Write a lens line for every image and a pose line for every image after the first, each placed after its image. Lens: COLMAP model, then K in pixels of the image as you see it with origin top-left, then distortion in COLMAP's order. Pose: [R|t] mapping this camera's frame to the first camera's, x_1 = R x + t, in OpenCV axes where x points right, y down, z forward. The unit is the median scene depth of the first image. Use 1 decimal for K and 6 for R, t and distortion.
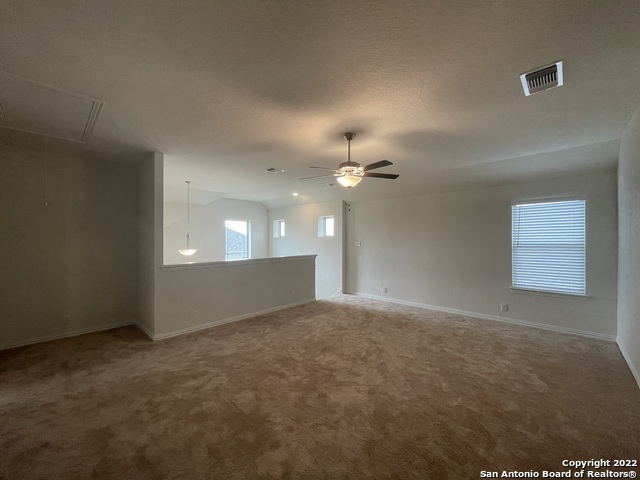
lens RADIAL K [[260.8, 0, 317.6], [0, 260.8, 239.1], [0, 0, 1]] dist [-0.002369, 0.000899]
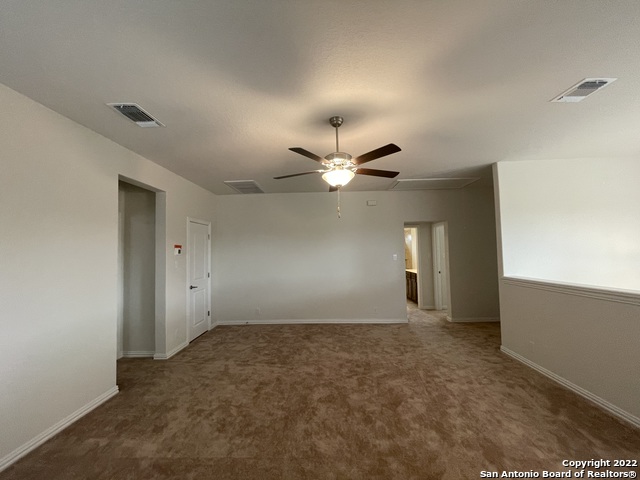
lens RADIAL K [[260.8, 0, 317.6], [0, 260.8, 239.1], [0, 0, 1]] dist [-0.002369, 0.000899]
pose [[-0.742396, -0.016556, -0.669757, 0.719460], [0.020284, 0.998681, -0.047171, -0.008504], [0.669655, -0.048605, -0.741080, 1.604934]]
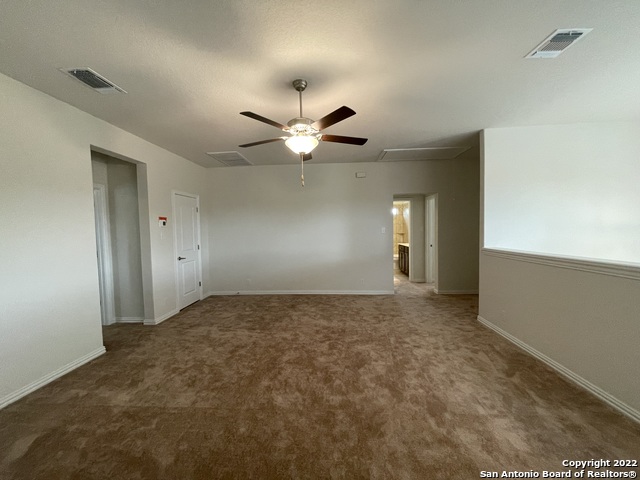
lens RADIAL K [[260.8, 0, 317.6], [0, 260.8, 239.1], [0, 0, 1]] dist [-0.002369, 0.000899]
pose [[-0.762328, 0.043948, -0.645697, 0.620807], [0.020631, 0.998835, 0.043626, 0.017148], [0.646862, 0.019936, -0.762347, 1.699437]]
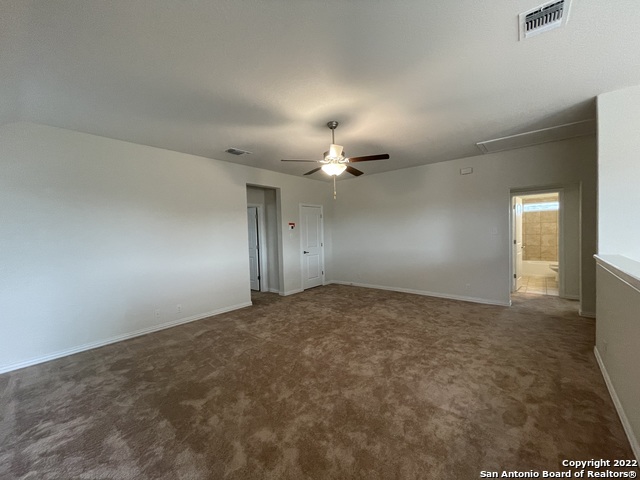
lens RADIAL K [[260.8, 0, 317.6], [0, 260.8, 239.1], [0, 0, 1]] dist [-0.002369, 0.000899]
pose [[-0.997992, 0.031711, -0.054833, 0.264260], [0.030159, 0.999127, 0.028906, 0.015378], [0.055702, 0.027194, -0.998077, 2.123413]]
